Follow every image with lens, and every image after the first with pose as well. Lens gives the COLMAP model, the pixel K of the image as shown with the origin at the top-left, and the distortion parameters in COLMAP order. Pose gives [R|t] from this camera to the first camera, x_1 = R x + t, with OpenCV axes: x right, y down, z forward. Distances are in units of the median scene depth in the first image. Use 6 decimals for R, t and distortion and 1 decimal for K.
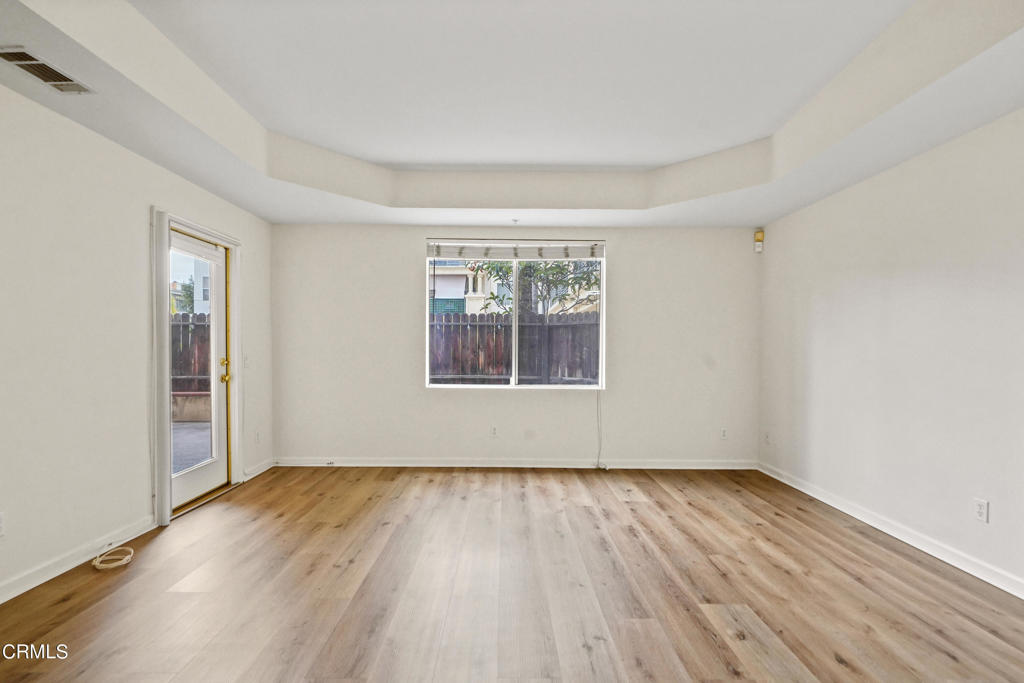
lens RADIAL K [[471.6, 0, 506.9], [0, 471.6, 352.5], [0, 0, 1]] dist [-0.002332, -0.000084]
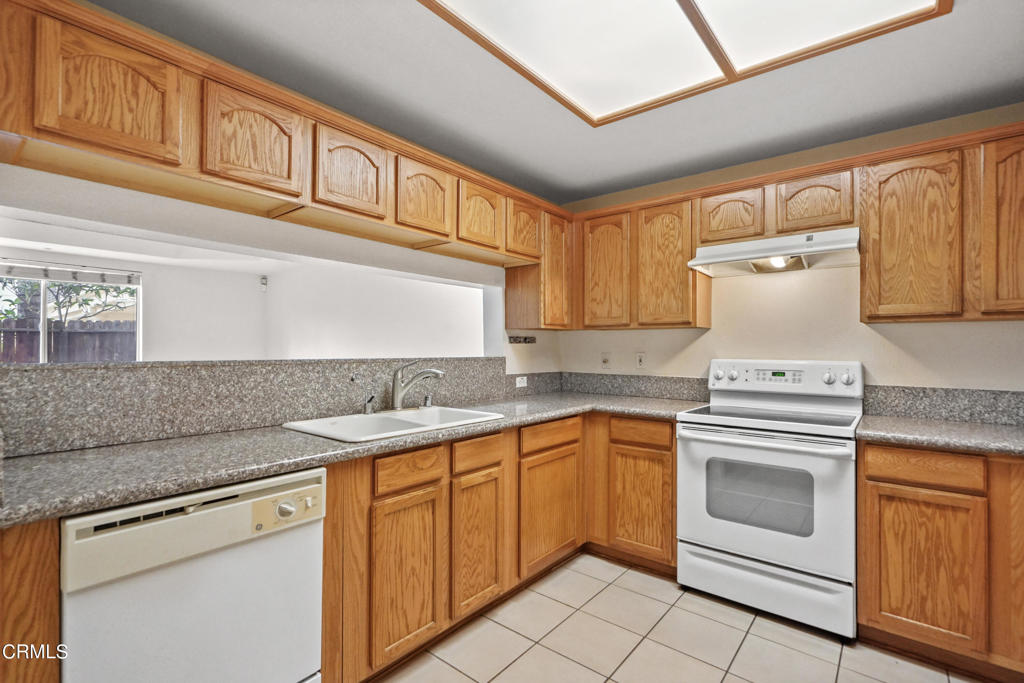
lens RADIAL K [[474.4, 0, 509.3], [0, 474.4, 343.0], [0, 0, 1]] dist [-0.002050, 0.000362]
pose [[0.637970, 0.003054, 0.770056, -0.153927], [0.014003, 0.999781, -0.015566, -0.008601], [-0.769934, 0.020713, 0.637787, -0.623951]]
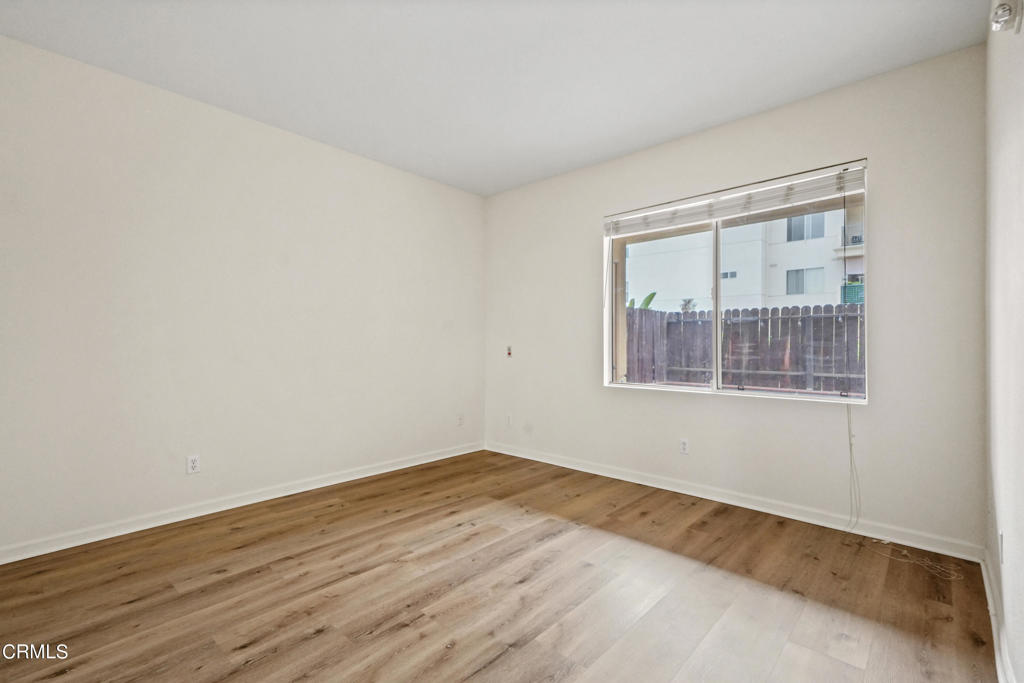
lens RADIAL K [[461.1, 0, 507.4], [0, 461.1, 338.0], [0, 0, 1]] dist [0.043616, -0.000499]
pose [[0.734009, -0.002327, -0.679136, -0.559012], [-0.012919, 0.999765, -0.017388, 0.007546], [0.679017, 0.021536, 0.733806, -0.152535]]
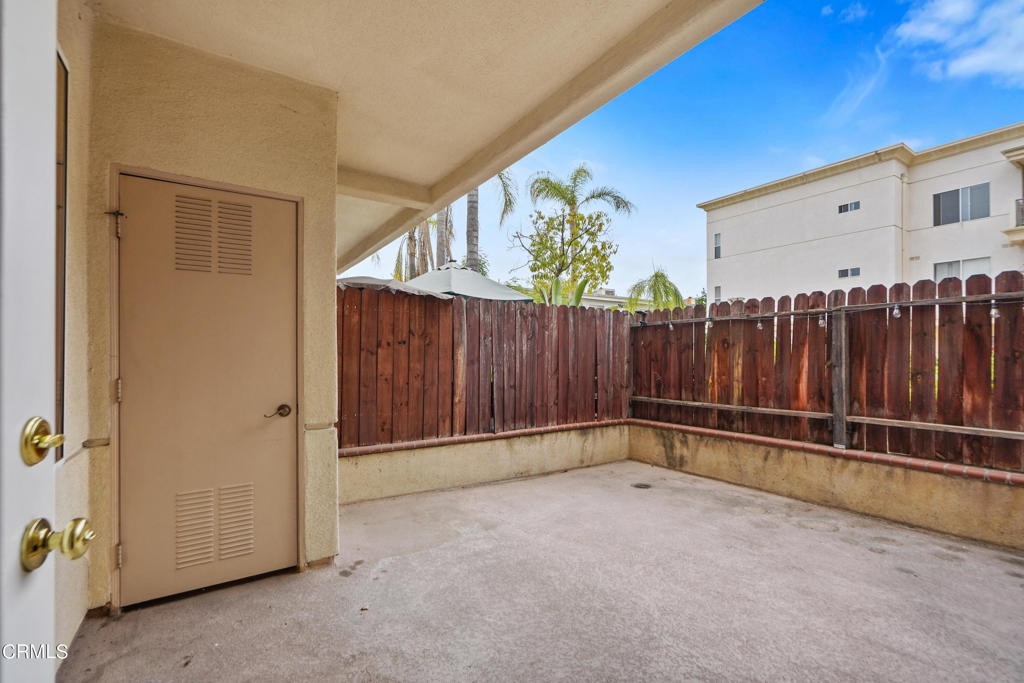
lens RADIAL K [[459.5, 0, 508.0], [0, 459.5, 351.2], [0, 0, 1]] dist [0.000345, 0.000413]
pose [[0.547229, -0.009672, -0.836927, -0.524001], [-0.012303, 0.999732, -0.019598, -0.007076], [0.836892, 0.021021, 0.546964, 0.763586]]
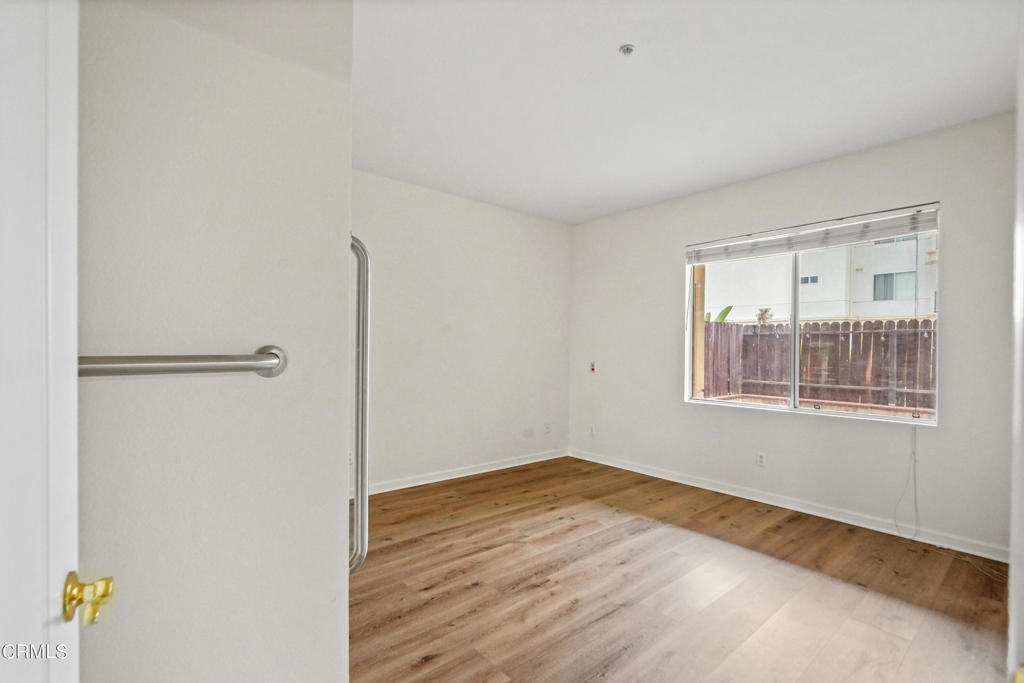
lens RADIAL K [[464.9, 0, 509.4], [0, 464.9, 350.9], [0, 0, 1]] dist [-0.001970, 0.000582]
pose [[0.641291, 0.014370, -0.767163, -0.518728], [-0.020259, 0.999793, 0.001792, -0.017864], [0.767030, 0.014393, 0.641450, -0.273472]]
